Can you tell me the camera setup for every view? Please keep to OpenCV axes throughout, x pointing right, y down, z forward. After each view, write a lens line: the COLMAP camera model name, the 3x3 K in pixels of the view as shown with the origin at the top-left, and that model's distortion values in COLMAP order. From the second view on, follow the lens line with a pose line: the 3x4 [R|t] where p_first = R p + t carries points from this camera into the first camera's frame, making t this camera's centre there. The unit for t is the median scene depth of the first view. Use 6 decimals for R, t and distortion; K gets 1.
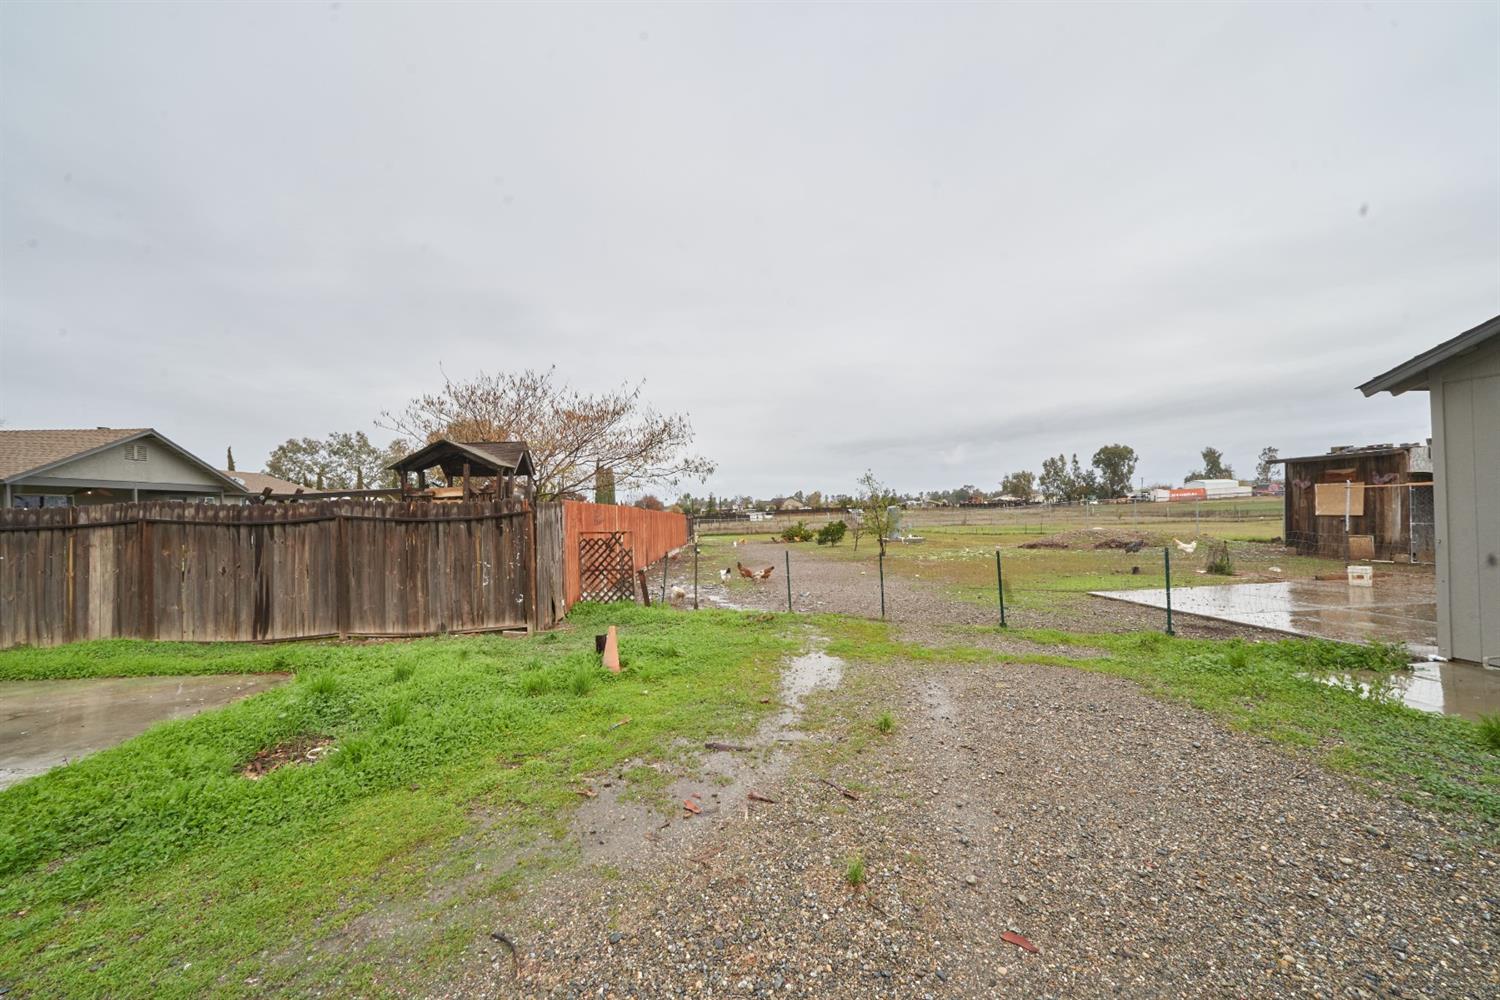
lens RADIAL K [[516.5, 0, 750.0], [0, 516.5, 500.0], [0, 0, 1]] dist [-0.002578, -0.000670]
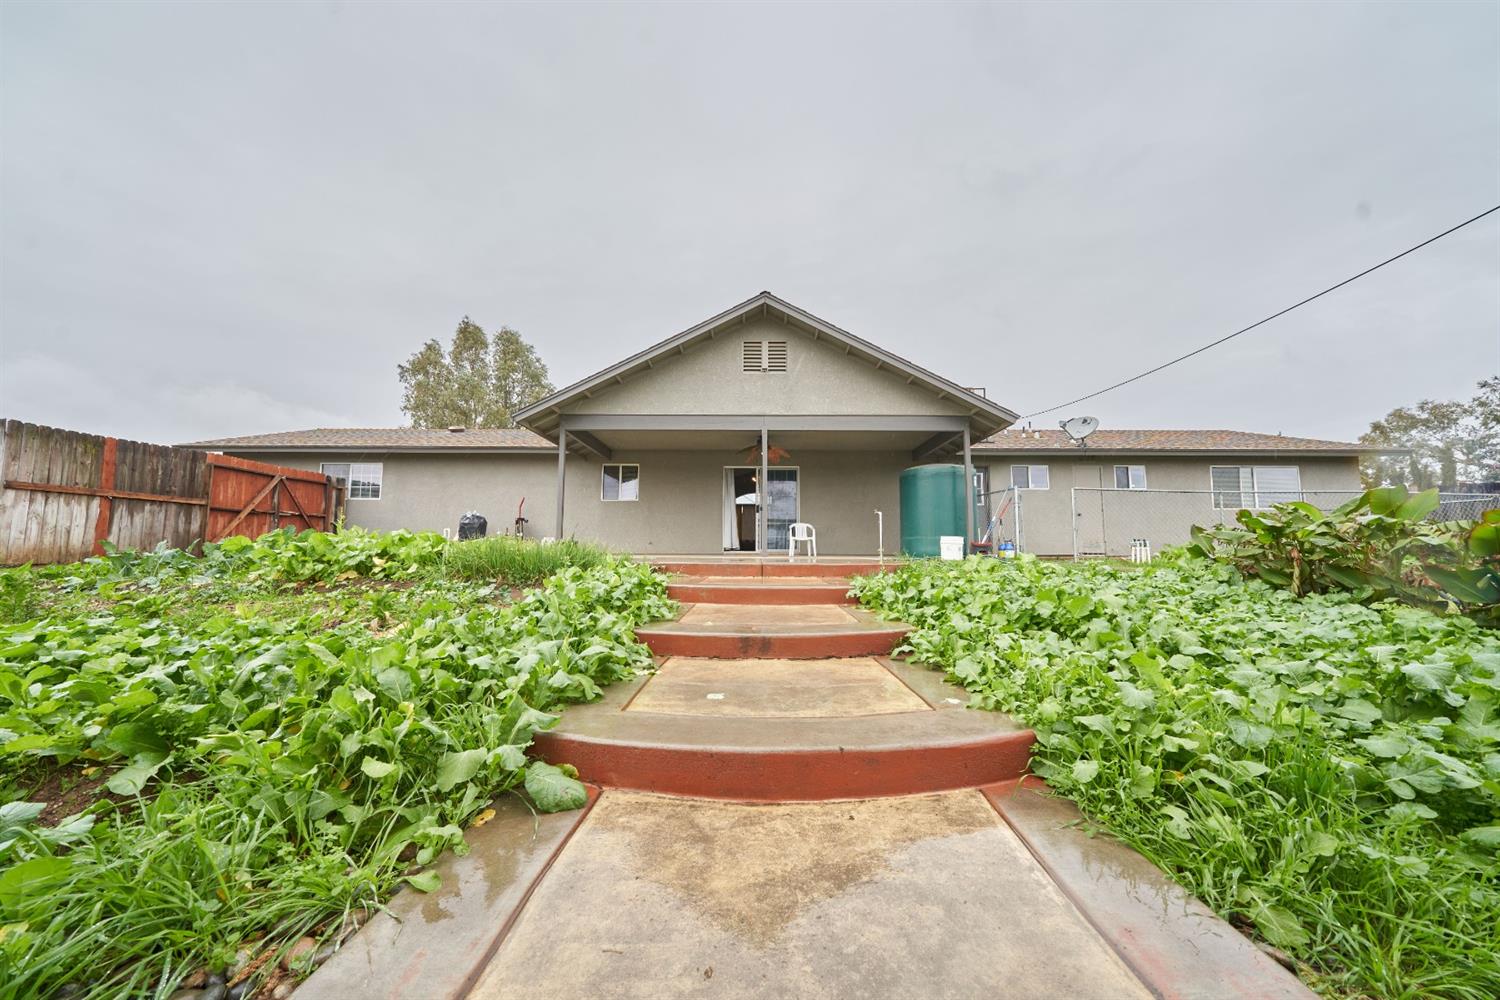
lens RADIAL K [[516.5, 0, 750.0], [0, 516.5, 500.0], [0, 0, 1]] dist [-0.002578, -0.000670]
pose [[-0.109655, -0.070908, -0.991437, -0.231831], [0.007439, 0.997366, -0.072154, 0.022368], [0.993942, -0.015287, -0.108839, 0.324565]]
